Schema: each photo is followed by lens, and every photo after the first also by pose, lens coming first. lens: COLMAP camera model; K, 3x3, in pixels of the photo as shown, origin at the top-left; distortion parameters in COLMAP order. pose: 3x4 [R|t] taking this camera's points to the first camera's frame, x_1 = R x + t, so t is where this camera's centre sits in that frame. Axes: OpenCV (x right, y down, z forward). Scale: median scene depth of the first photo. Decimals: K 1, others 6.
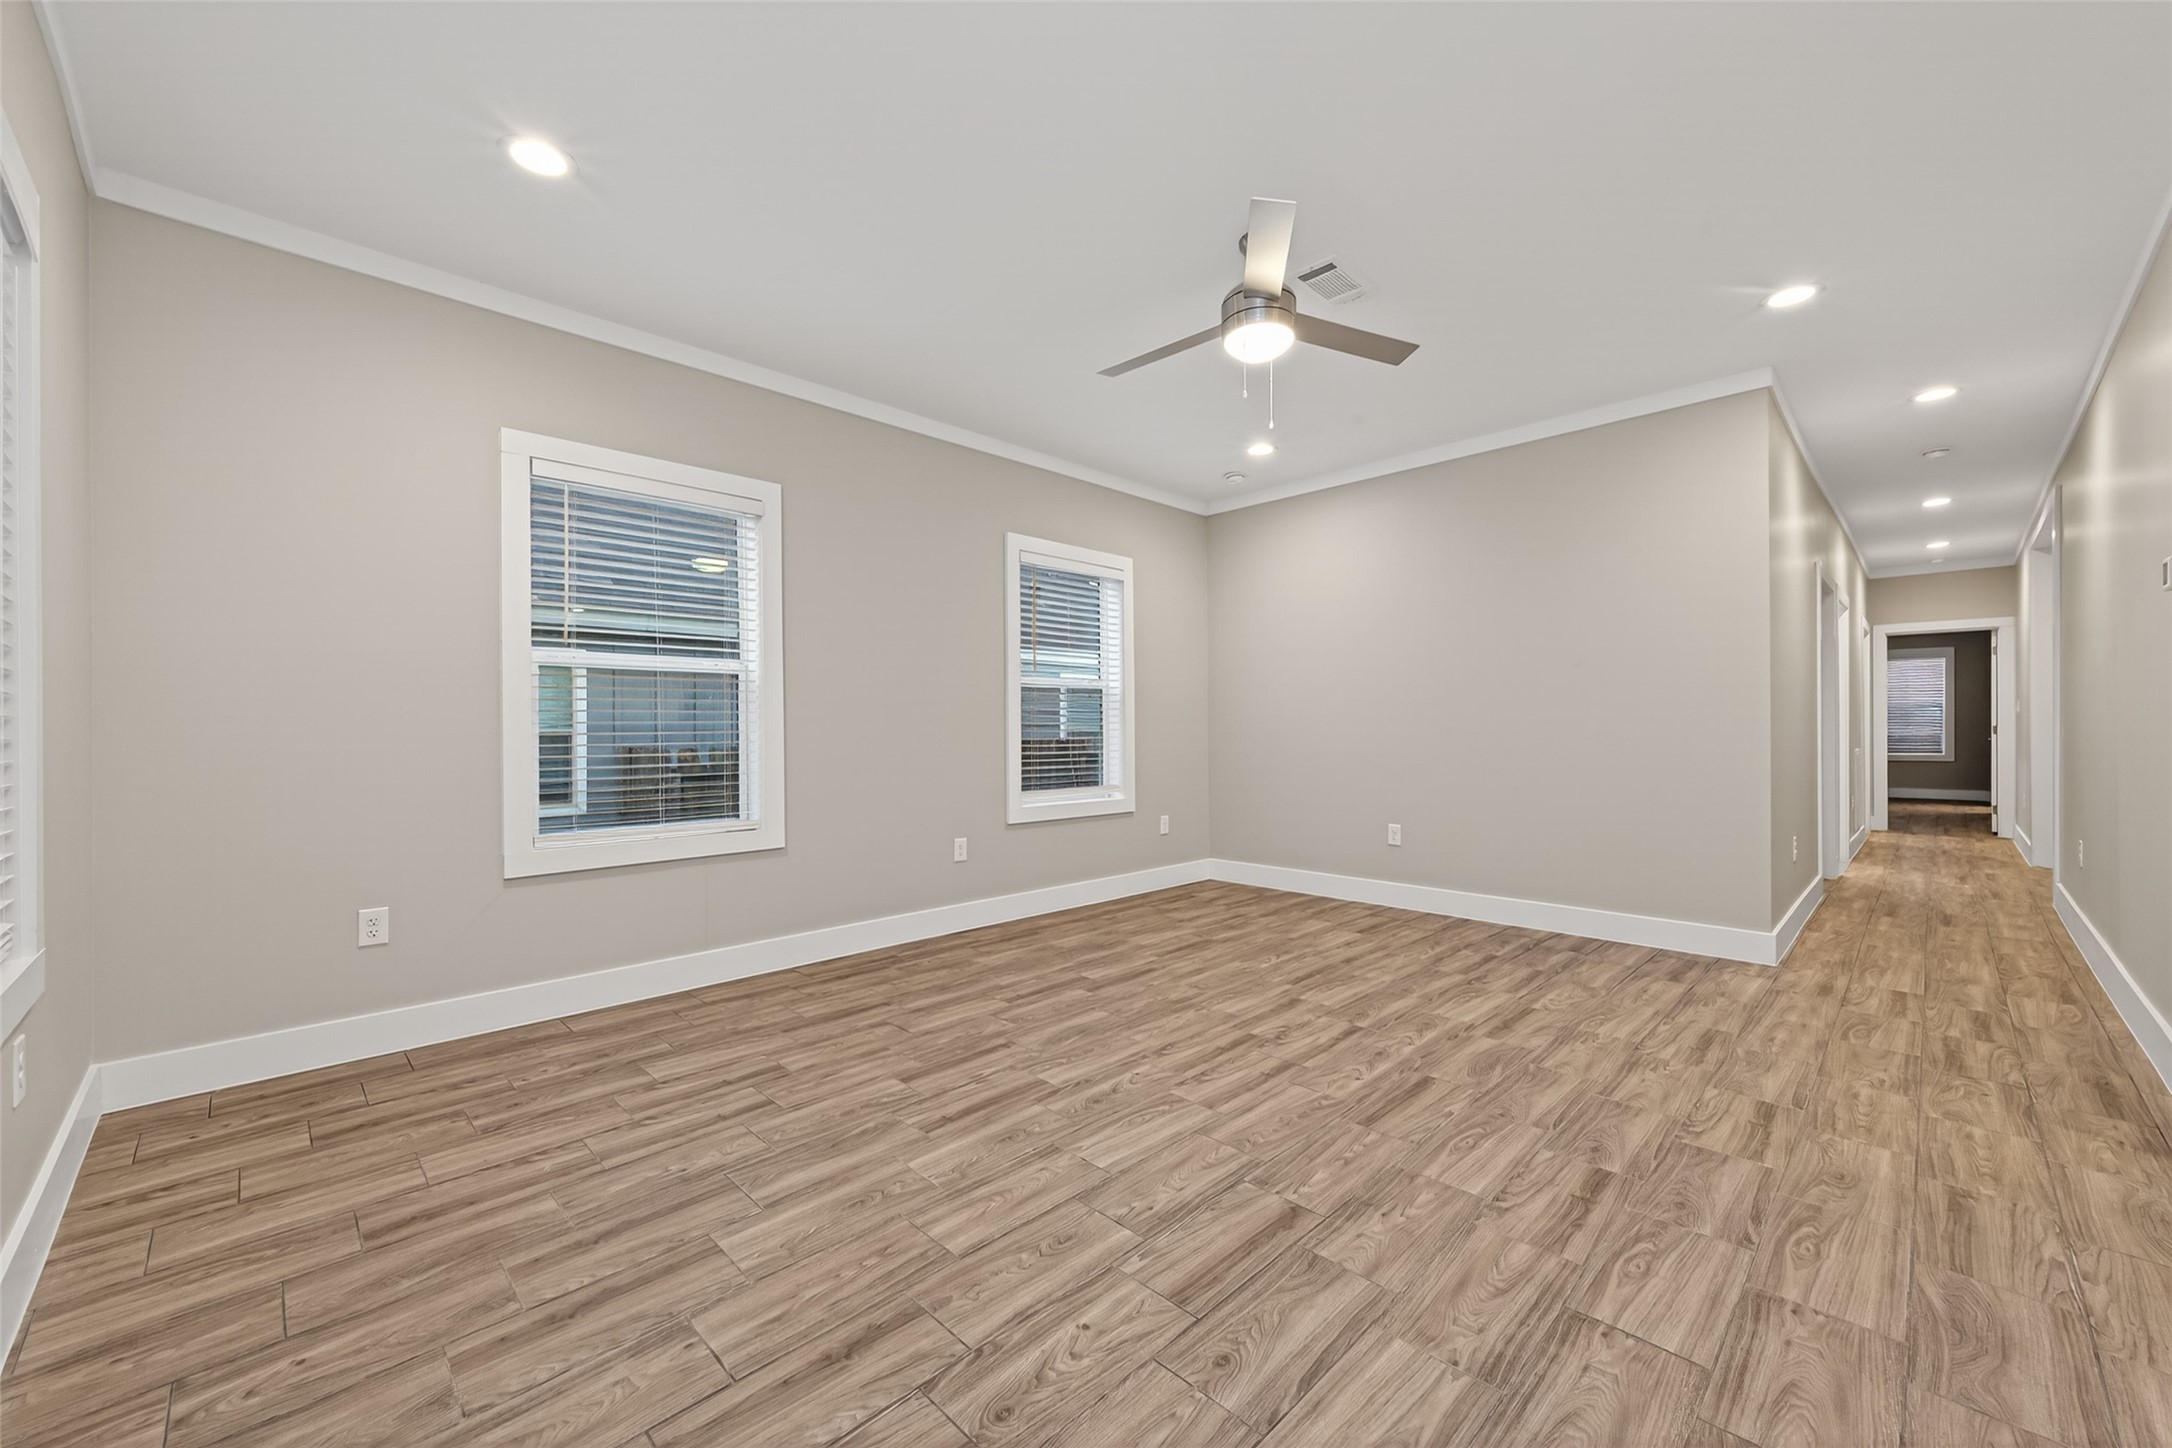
lens RADIAL K [[840.2, 0, 1092.6], [0, 840.2, 723.2], [0, 0, 1]] dist [0.008118, -0.002226]
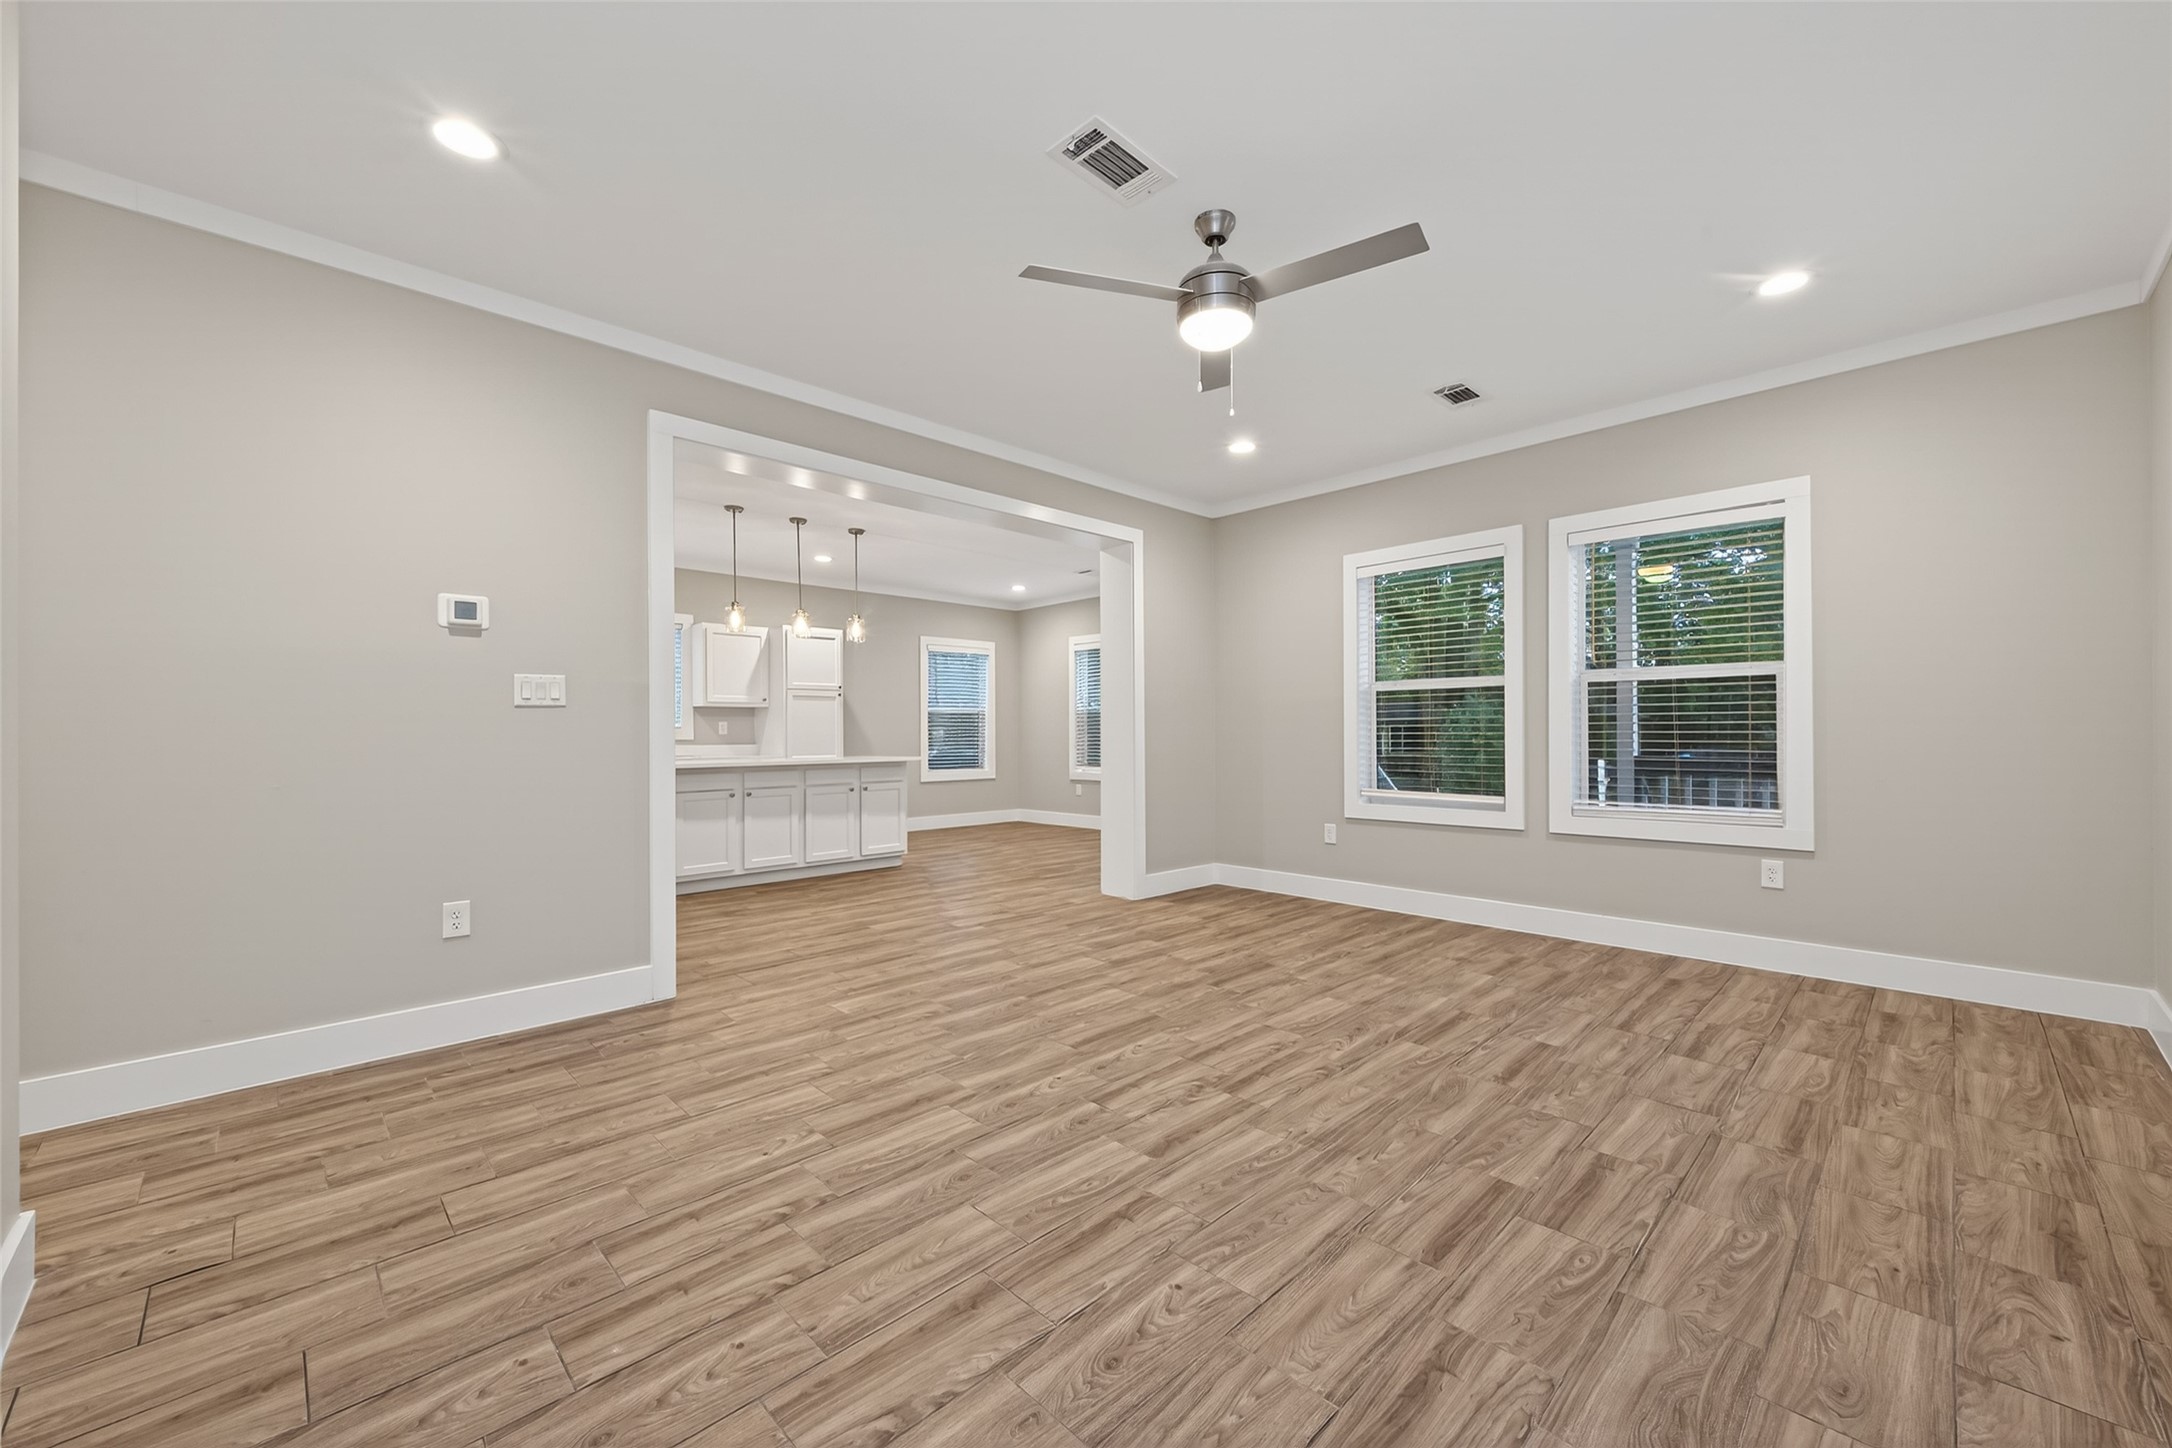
lens RADIAL K [[840.2, 0, 1088.4], [0, 840.2, 724.7], [0, 0, 1]] dist [0.008118, -0.002226]
pose [[-0.999884, 0.010107, 0.011363, 0.360211], [0.009882, 0.999758, -0.019657, 0.015244], [-0.011559, -0.019542, -0.999742, 2.101967]]
